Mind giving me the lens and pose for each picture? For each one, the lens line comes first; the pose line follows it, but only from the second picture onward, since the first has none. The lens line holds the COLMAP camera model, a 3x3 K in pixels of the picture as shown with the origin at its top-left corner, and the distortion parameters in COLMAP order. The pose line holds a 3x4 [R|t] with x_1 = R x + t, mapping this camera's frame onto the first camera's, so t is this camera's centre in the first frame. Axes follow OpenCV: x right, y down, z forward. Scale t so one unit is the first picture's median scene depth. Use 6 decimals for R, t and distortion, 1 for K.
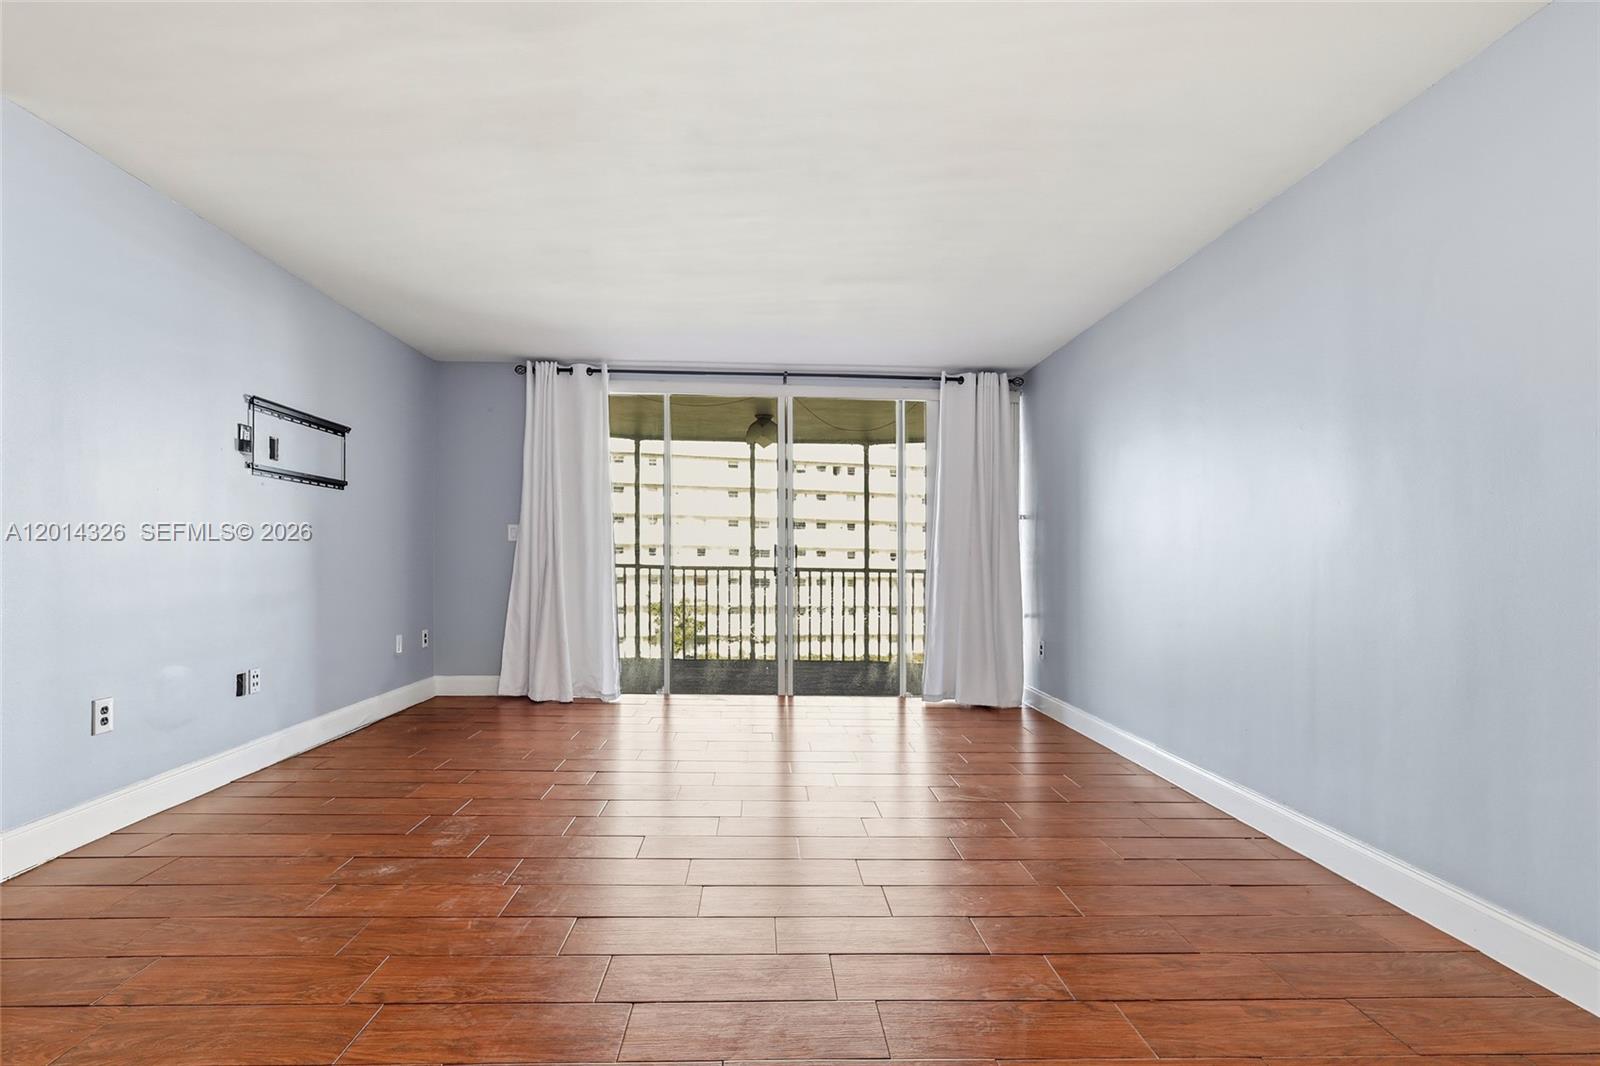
lens RADIAL K [[760.3, 0, 787.9], [0, 760.3, 549.7], [0, 0, 1]] dist [0.001476, 0.000555]
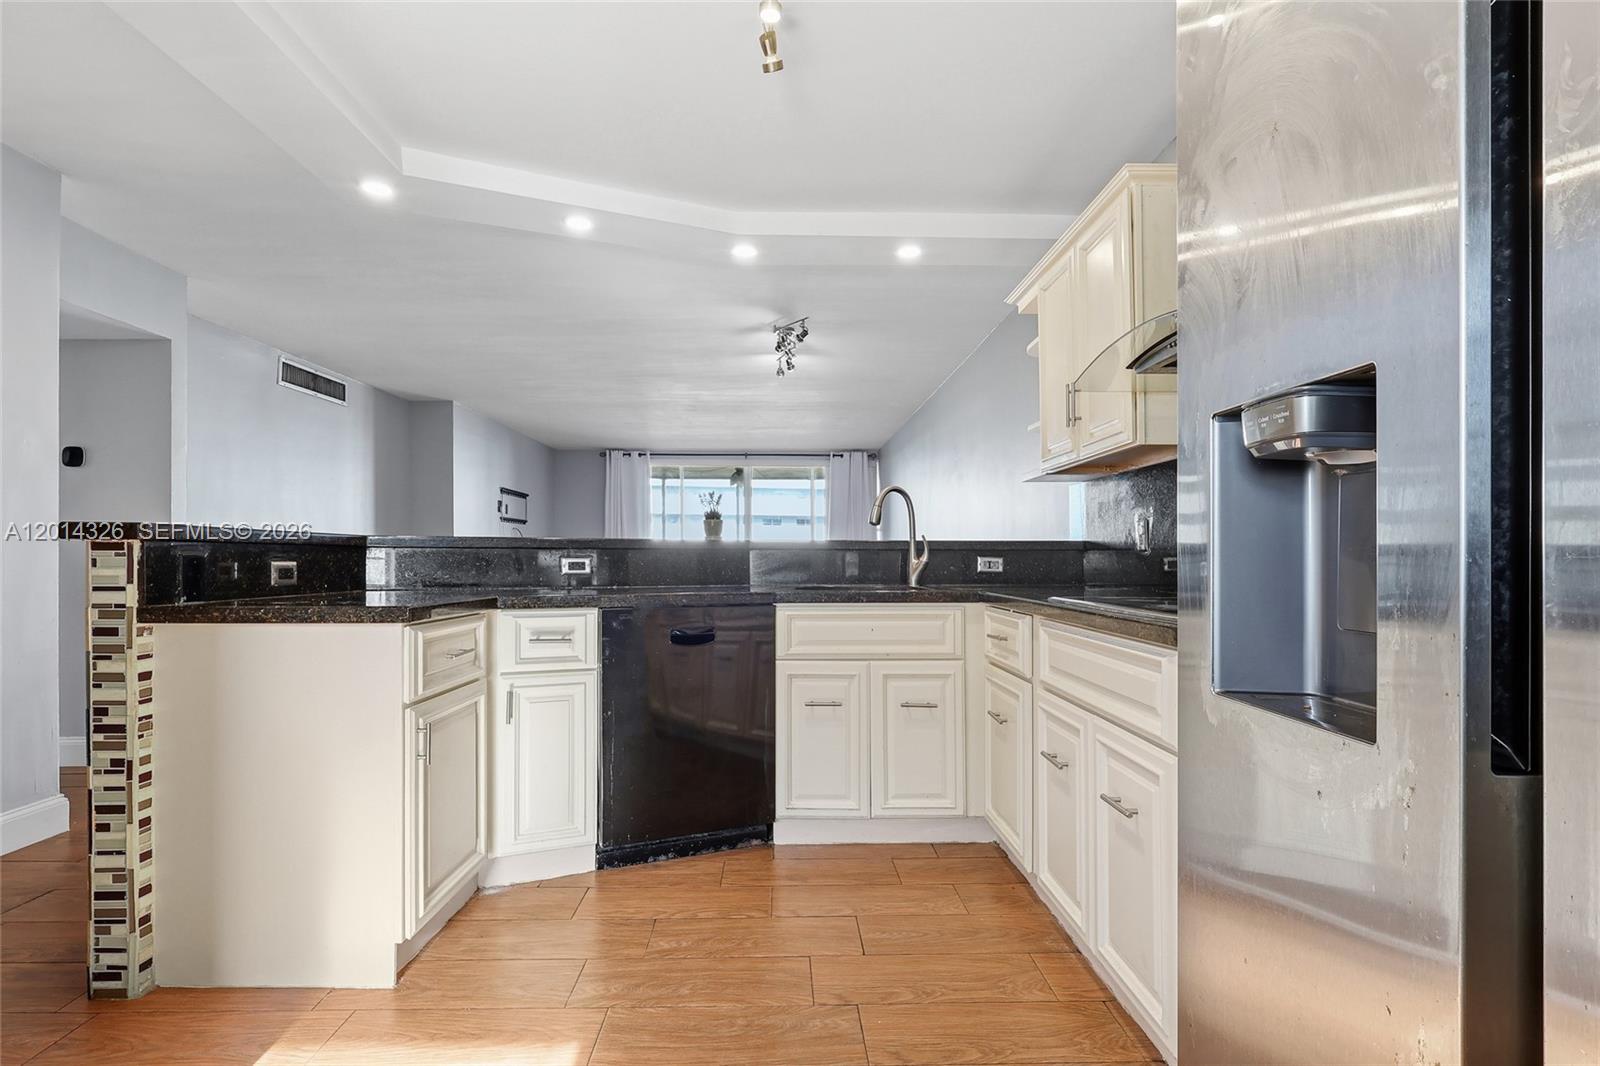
lens RADIAL K [[760.3, 0, 787.9], [0, 760.3, 549.7], [0, 0, 1]] dist [0.001476, 0.000555]
pose [[0.999700, -0.014528, -0.019709, 0.129746], [0.014693, 0.999858, 0.008266, -0.014068], [0.019586, -0.008553, 0.999772, -0.829953]]
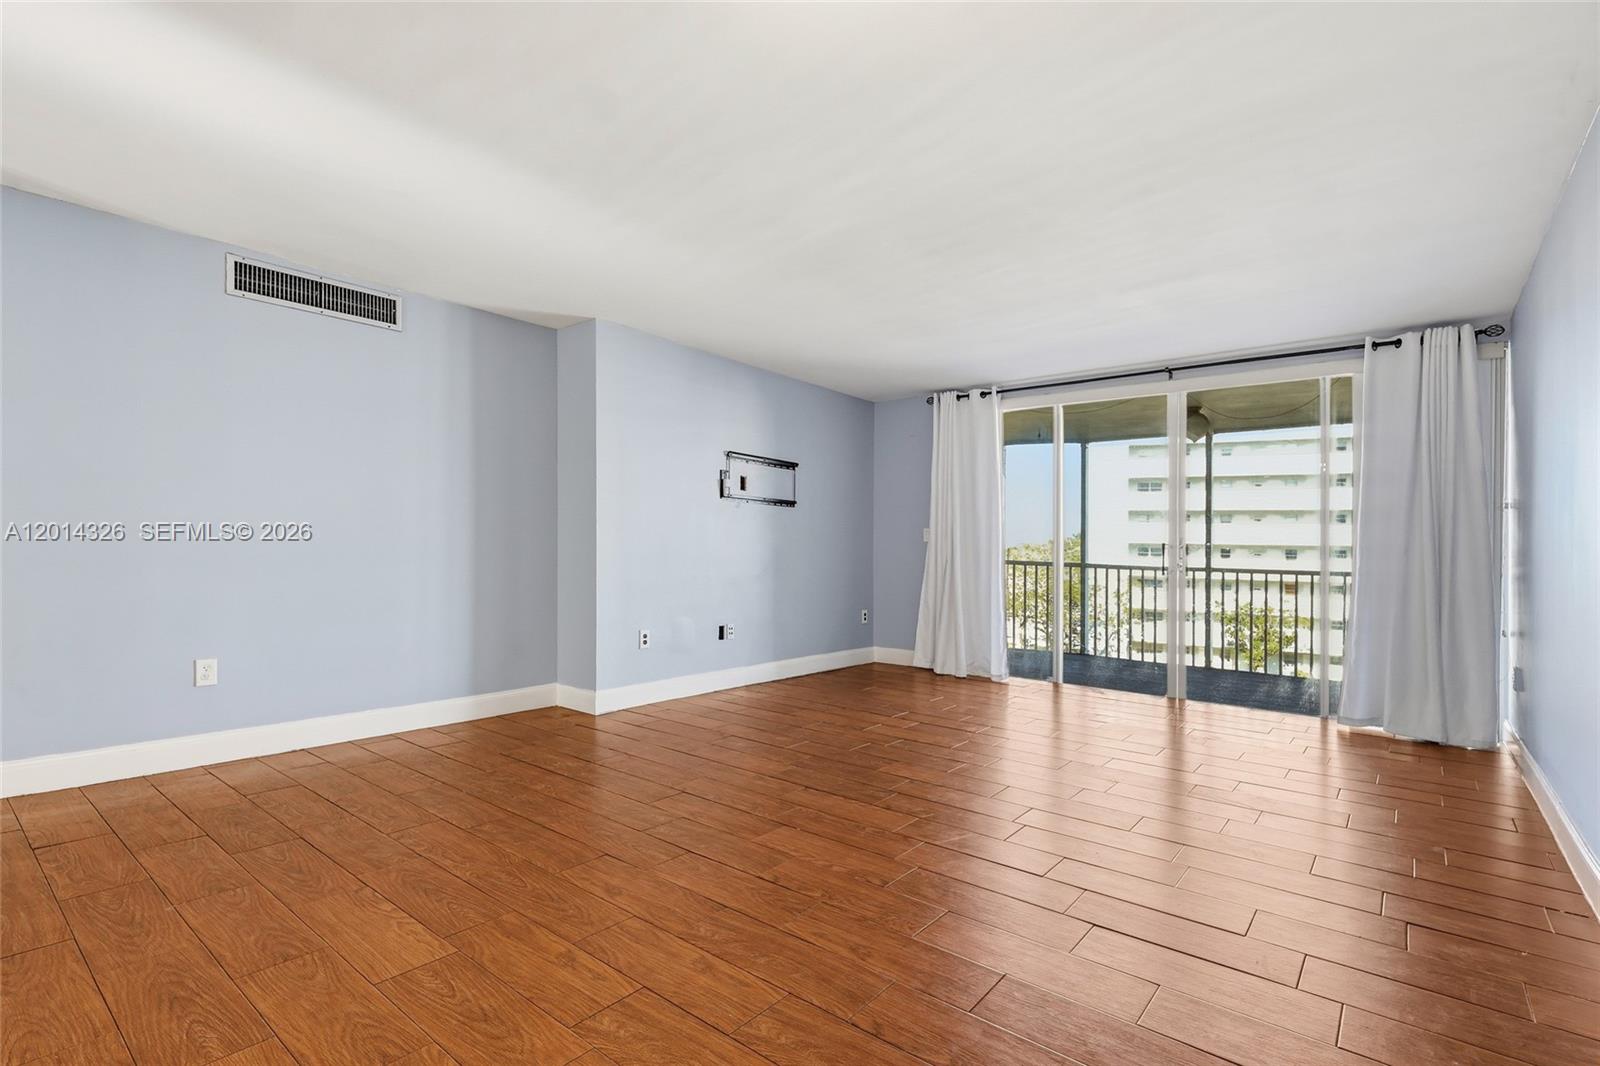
lens RADIAL K [[761.8, 0, 778.1], [0, 761.8, 567.0], [0, 0, 1]] dist [-0.001429, -0.000207]
pose [[0.740566, 0.014571, -0.671825, 0.287176], [-0.000585, 0.999778, 0.021039, 0.003264], [0.671983, -0.015188, 0.740411, -0.068660]]
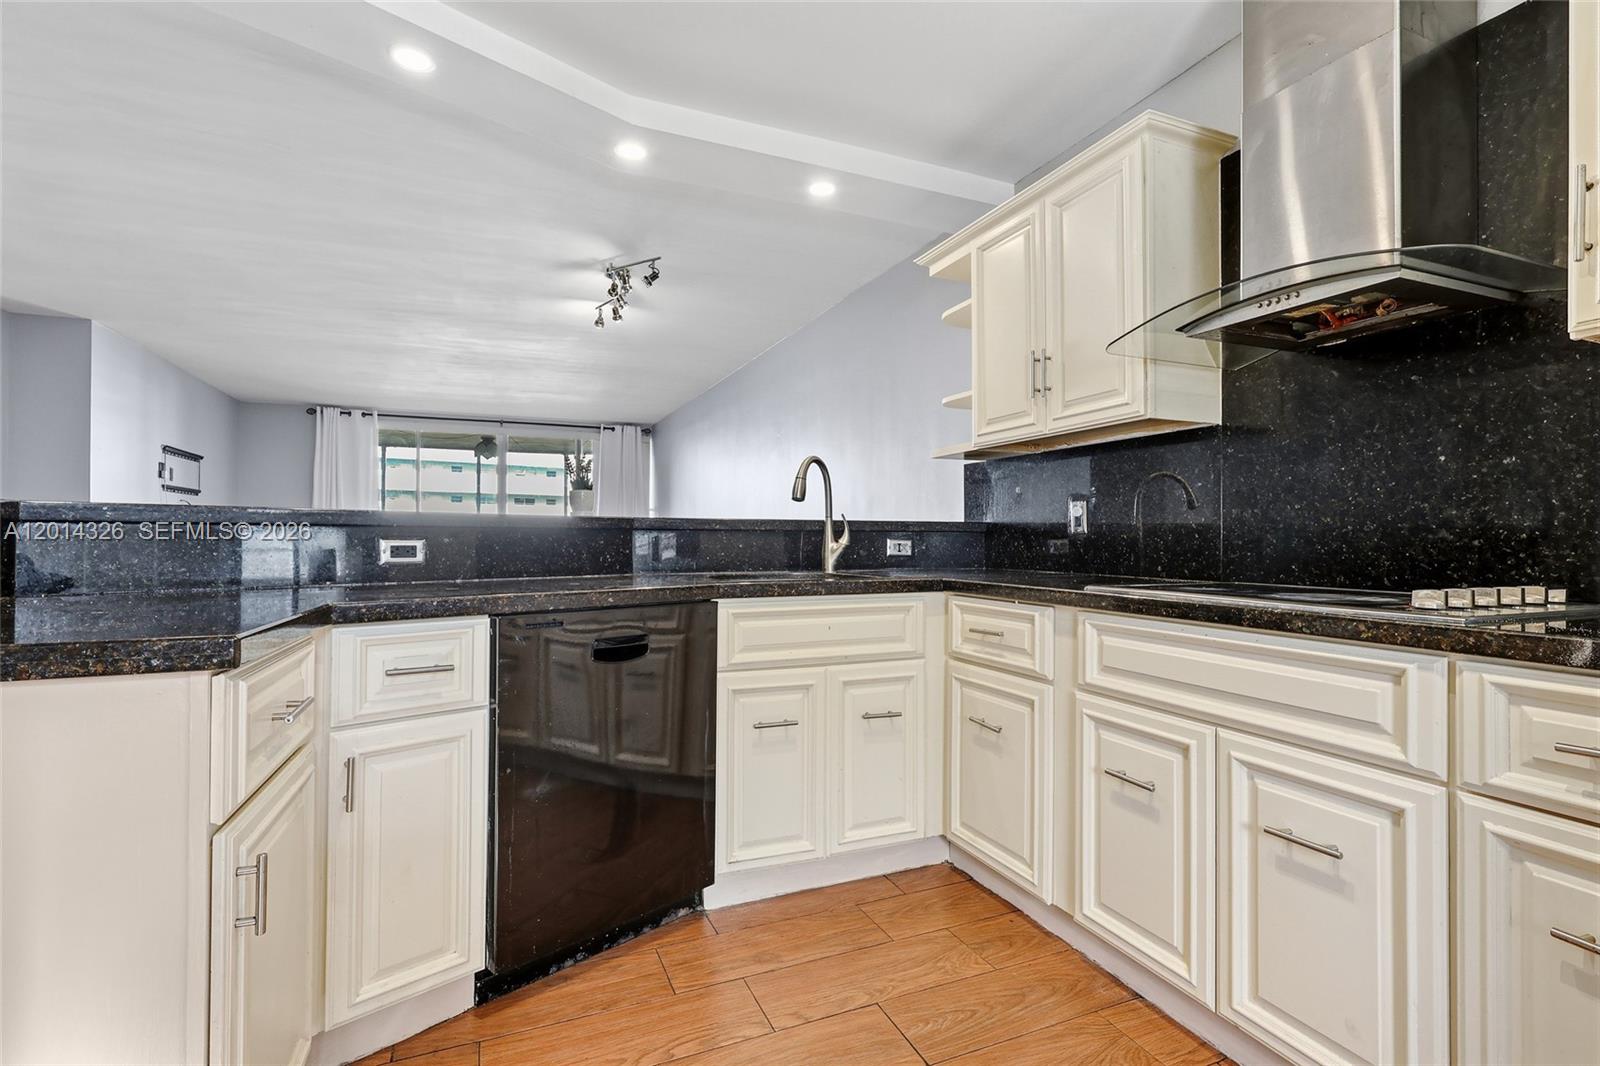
lens RADIAL K [[749.0, 0, 797.0], [0, 749.0, 526.7], [0, 0, 1]] dist [0.000749, 0.000040]
pose [[0.935510, -0.007635, 0.353217, 0.019287], [0.005875, 0.999964, 0.006054, -0.013635], [-0.353251, -0.003589, 0.935522, -0.705077]]
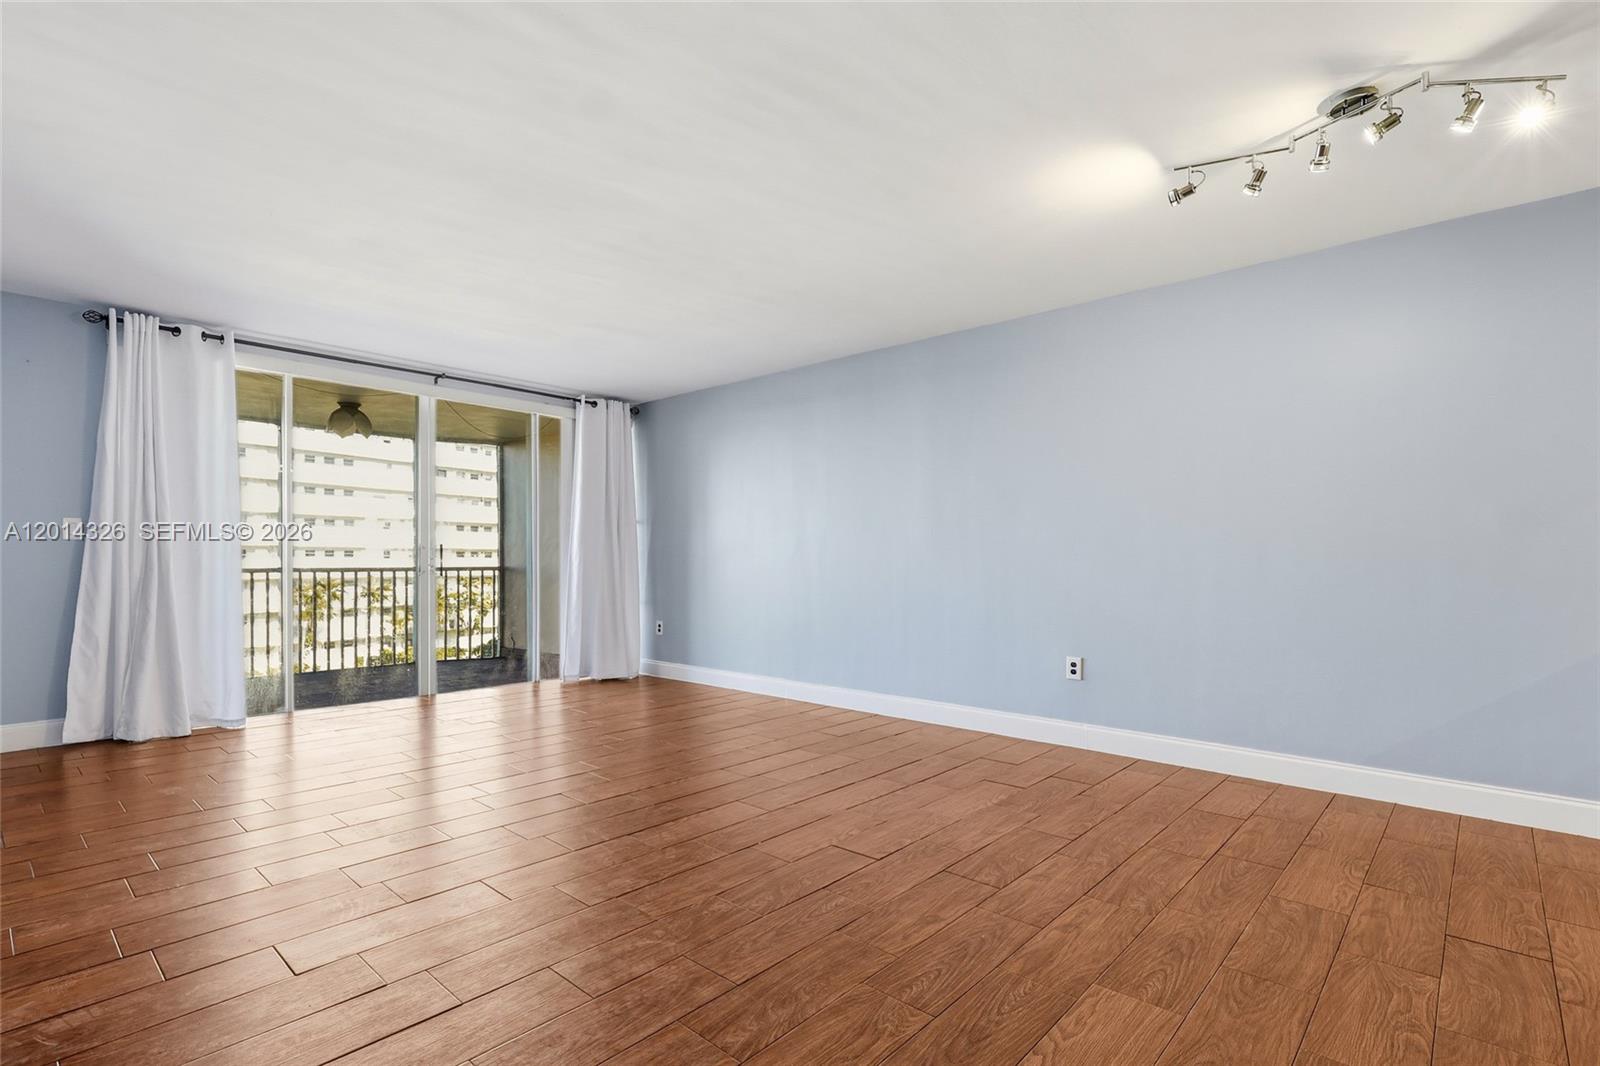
lens RADIAL K [[773.4, 0, 788.0], [0, 773.4, 558.6], [0, 0, 1]] dist [0.000139, 0.000079]
pose [[0.701045, -0.013067, 0.712997, -0.415116], [-0.000452, 0.999824, 0.018768, -0.007527], [-0.713117, -0.013479, 0.700916, -0.051058]]
